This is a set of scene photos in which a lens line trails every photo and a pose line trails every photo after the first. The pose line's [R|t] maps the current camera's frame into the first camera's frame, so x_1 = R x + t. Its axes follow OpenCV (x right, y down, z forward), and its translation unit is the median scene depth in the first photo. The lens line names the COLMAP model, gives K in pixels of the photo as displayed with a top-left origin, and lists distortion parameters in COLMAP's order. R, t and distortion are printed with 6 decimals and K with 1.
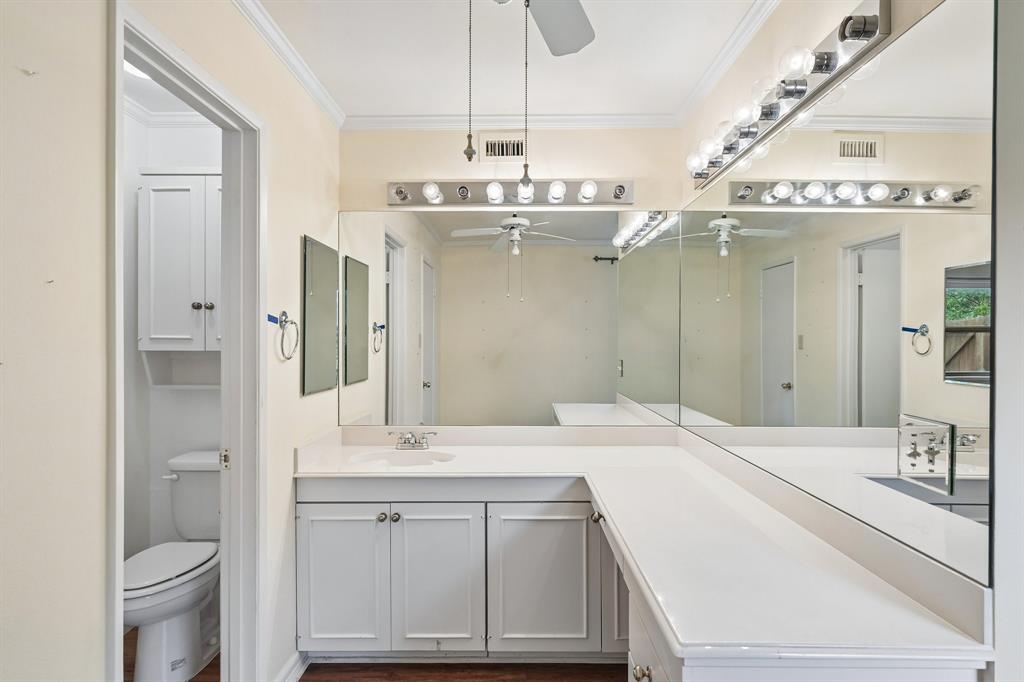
lens RADIAL K [[519.5, 0, 503.2], [0, 519.5, 339.1], [0, 0, 1]] dist [-0.004156, -0.000382]
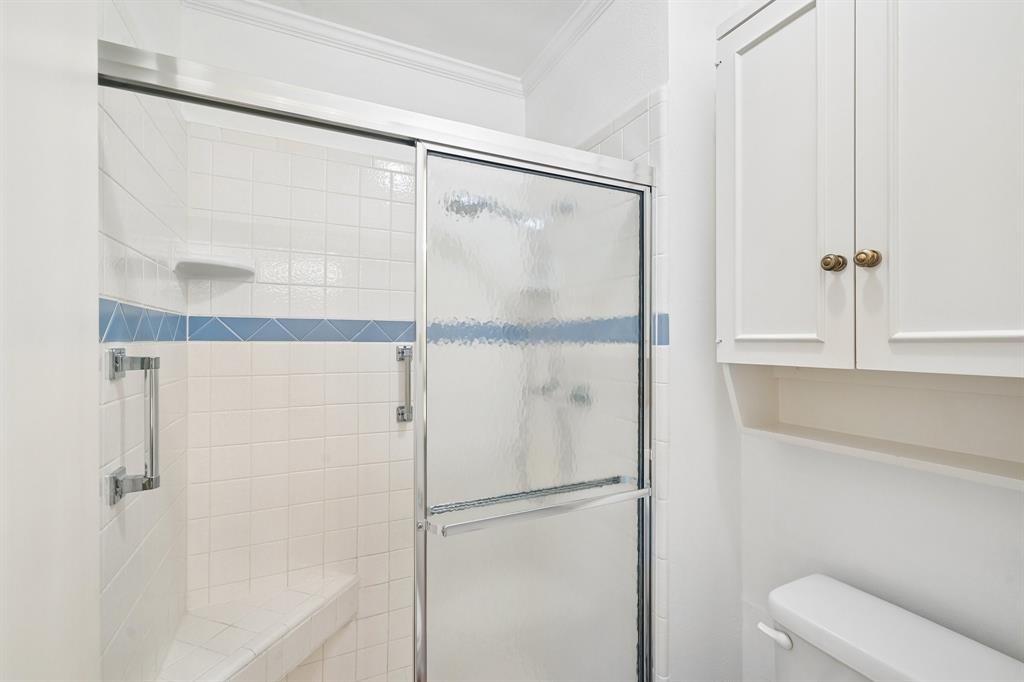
lens RADIAL K [[461.9, 0, 508.1], [0, 461.9, 342.3], [0, 0, 1]] dist [0.004394, 0.000350]
pose [[0.458536, -0.002800, -0.888672, -0.369740], [0.000970, 0.999996, -0.002651, 0.001761], [0.888675, 0.000353, 0.458537, 0.579132]]
